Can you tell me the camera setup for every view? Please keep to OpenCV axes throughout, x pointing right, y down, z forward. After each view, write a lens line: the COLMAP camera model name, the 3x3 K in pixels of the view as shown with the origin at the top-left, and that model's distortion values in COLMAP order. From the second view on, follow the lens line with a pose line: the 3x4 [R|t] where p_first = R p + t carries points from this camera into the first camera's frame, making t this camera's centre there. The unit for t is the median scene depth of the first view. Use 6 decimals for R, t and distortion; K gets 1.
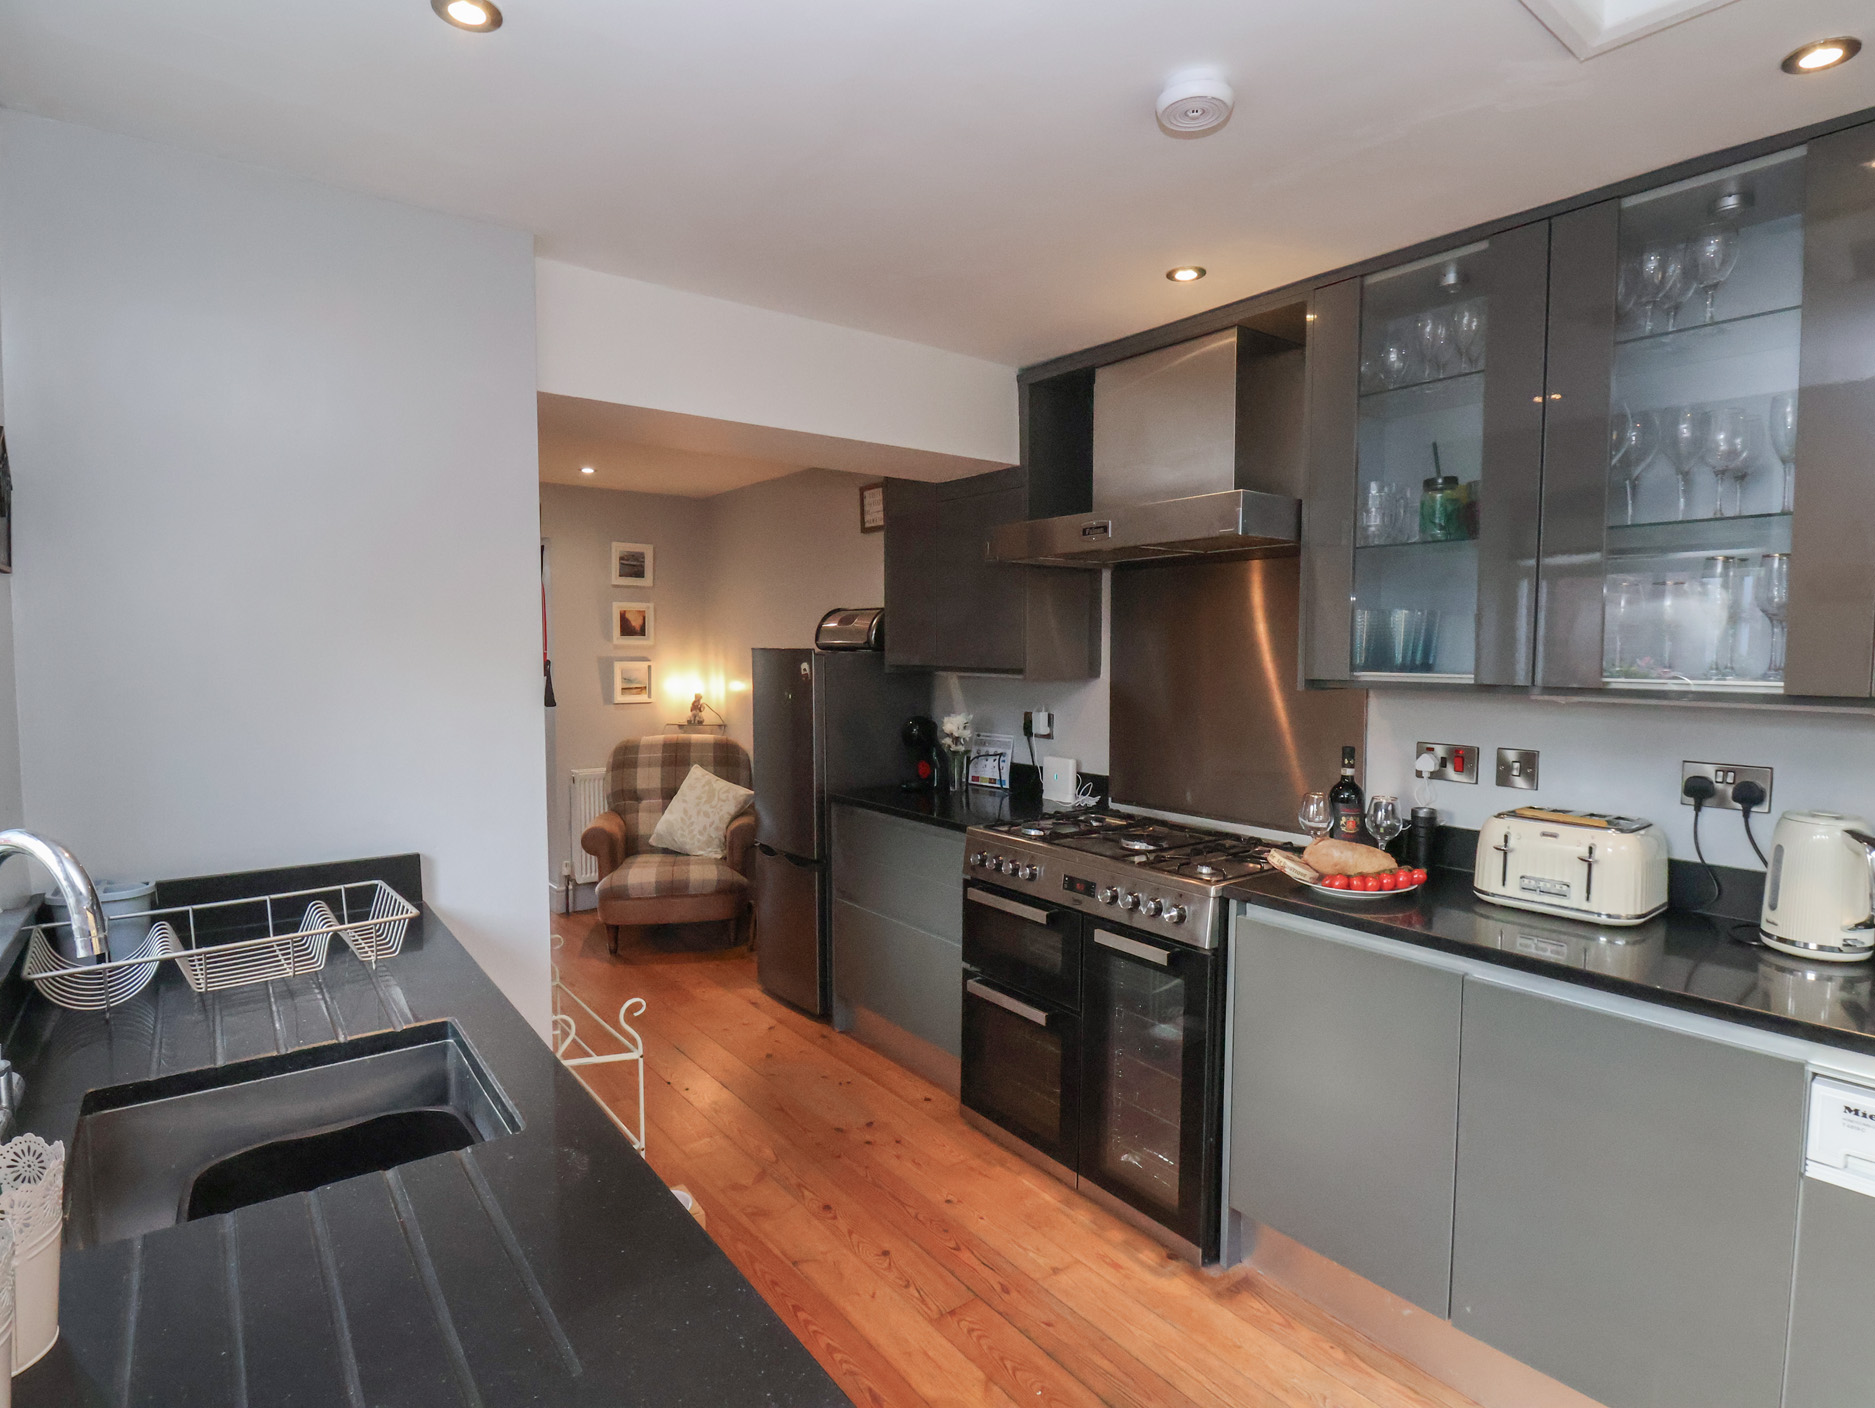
lens RADIAL K [[1008.8, 0, 946.4], [0, 1008.8, 704.4], [0, 0, 1]] dist [-0.017385, -0.004278]
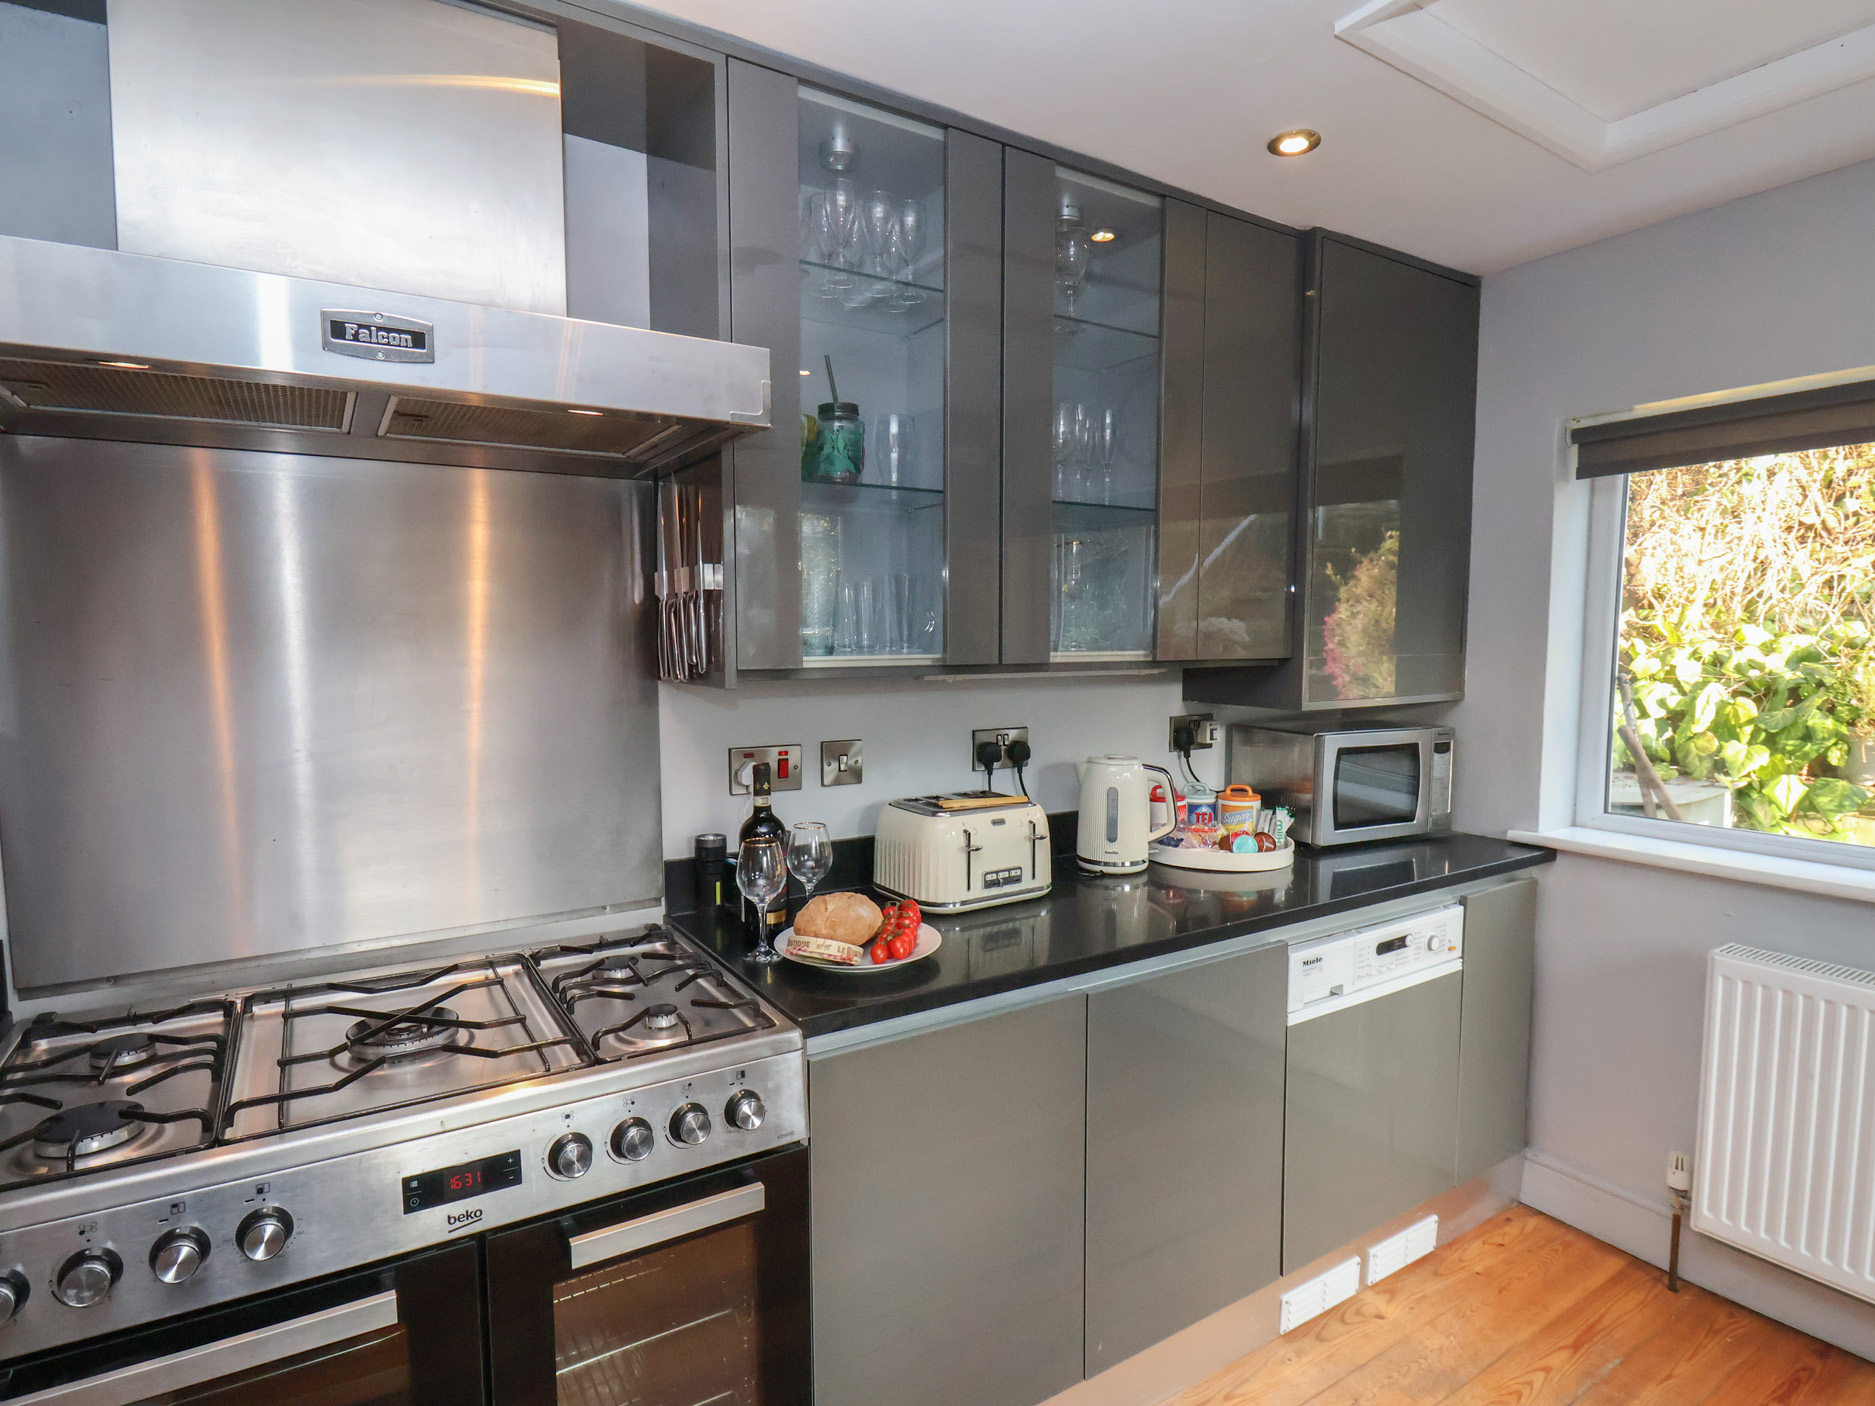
lens RADIAL K [[1008.8, 0, 946.5], [0, 1008.8, 716.1], [0, 0, 1]] dist [-0.017385, -0.004278]
pose [[0.070431, -0.086789, 0.993734, -0.335959], [0.058345, 0.994861, 0.082752, -0.050182], [-0.995809, 0.052151, 0.075132, 0.984897]]
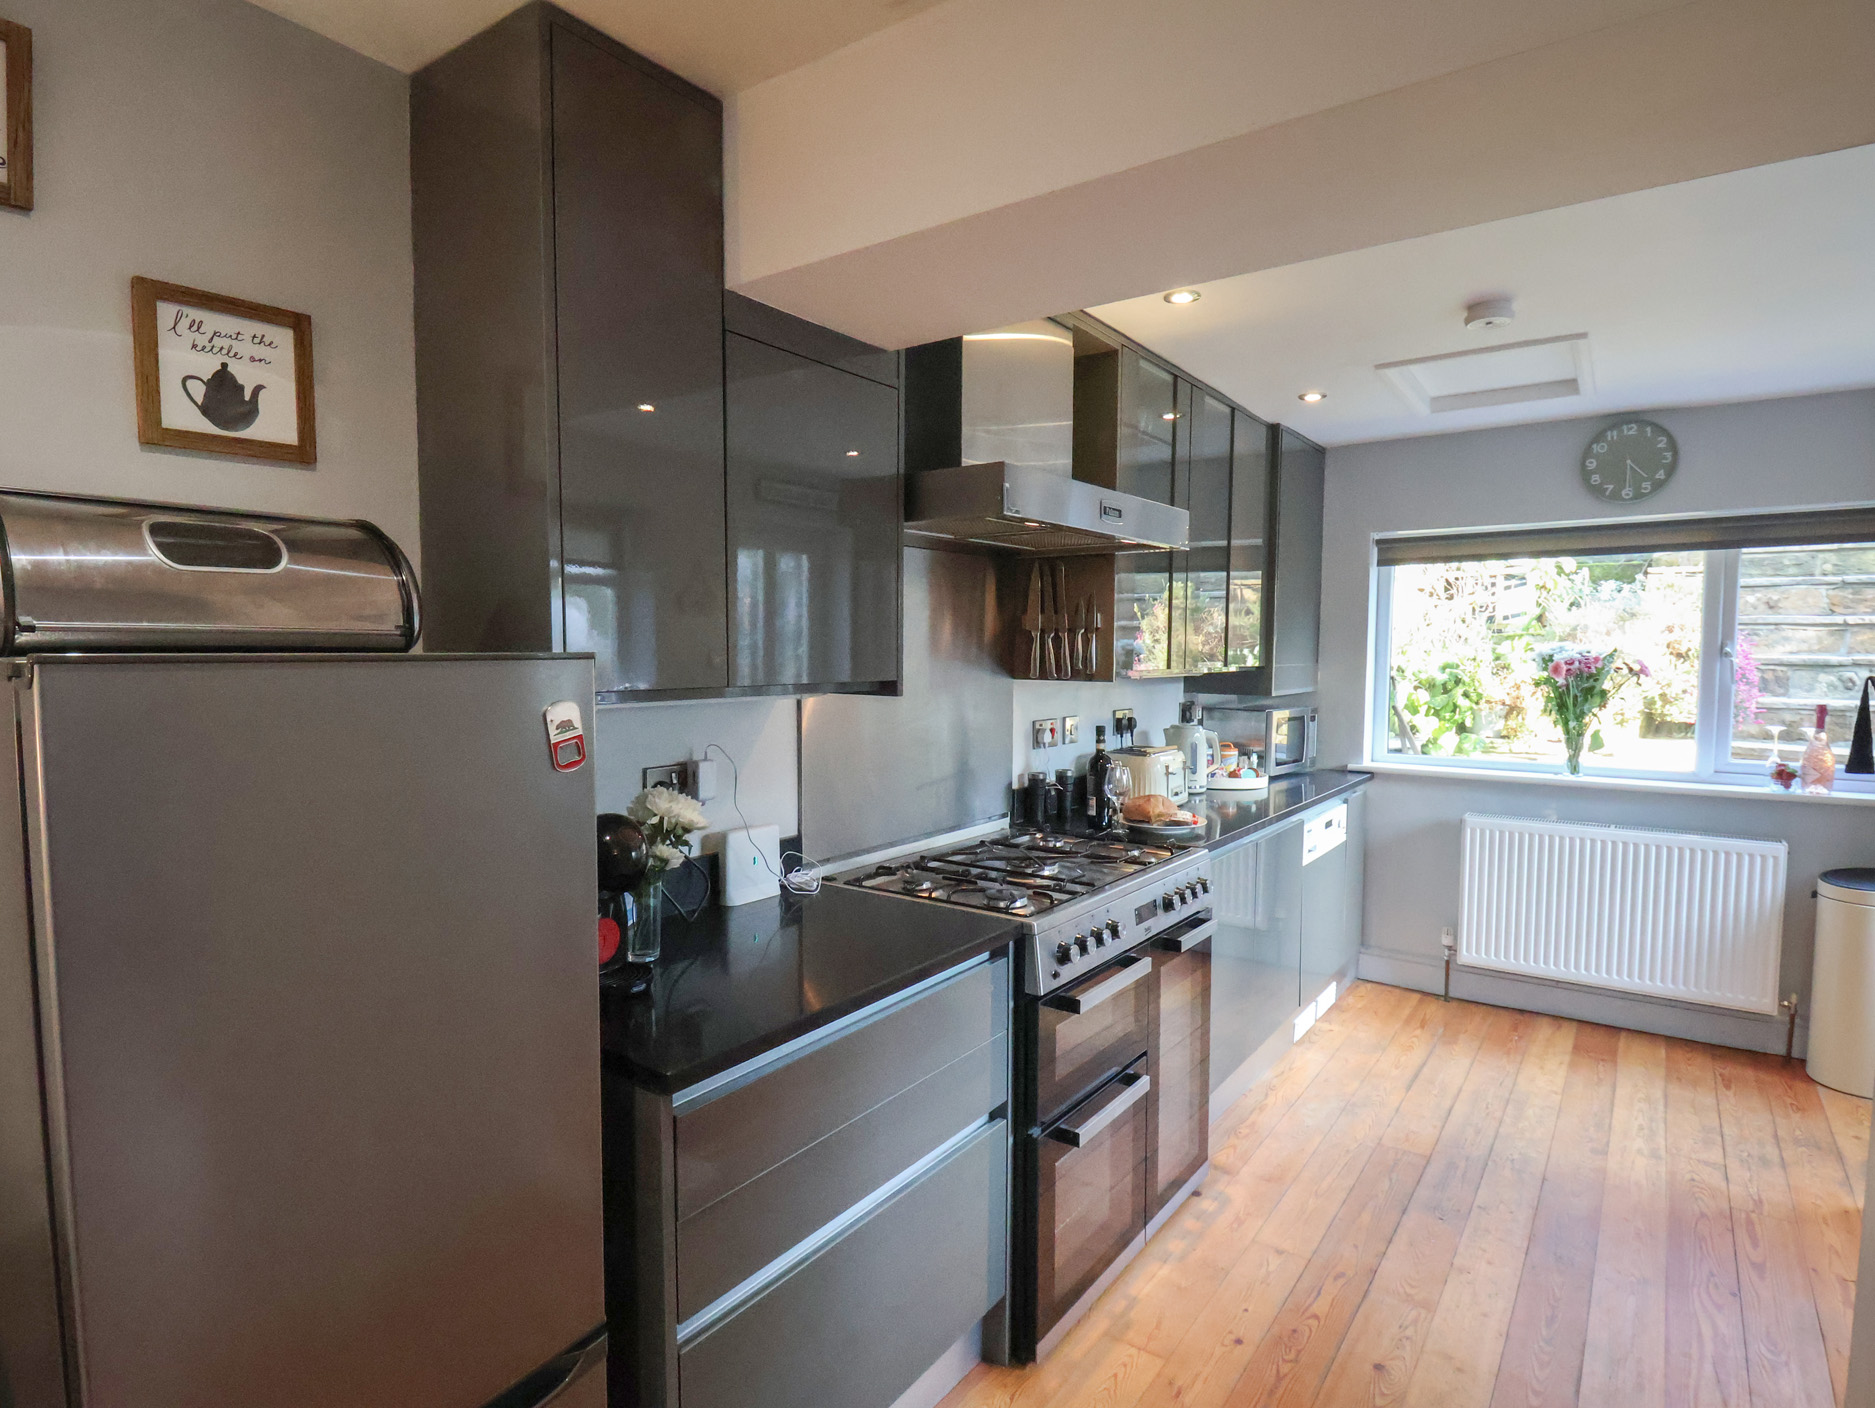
lens RADIAL K [[1008.8, 0, 932.6], [0, 1008.8, 715.8], [0, 0, 1]] dist [-0.017385, -0.004278]
pose [[-0.303341, -0.068216, 0.950437, -0.866621], [0.049469, 0.994962, 0.087200, -0.107308], [-0.951597, 0.073468, -0.298439, 1.905272]]
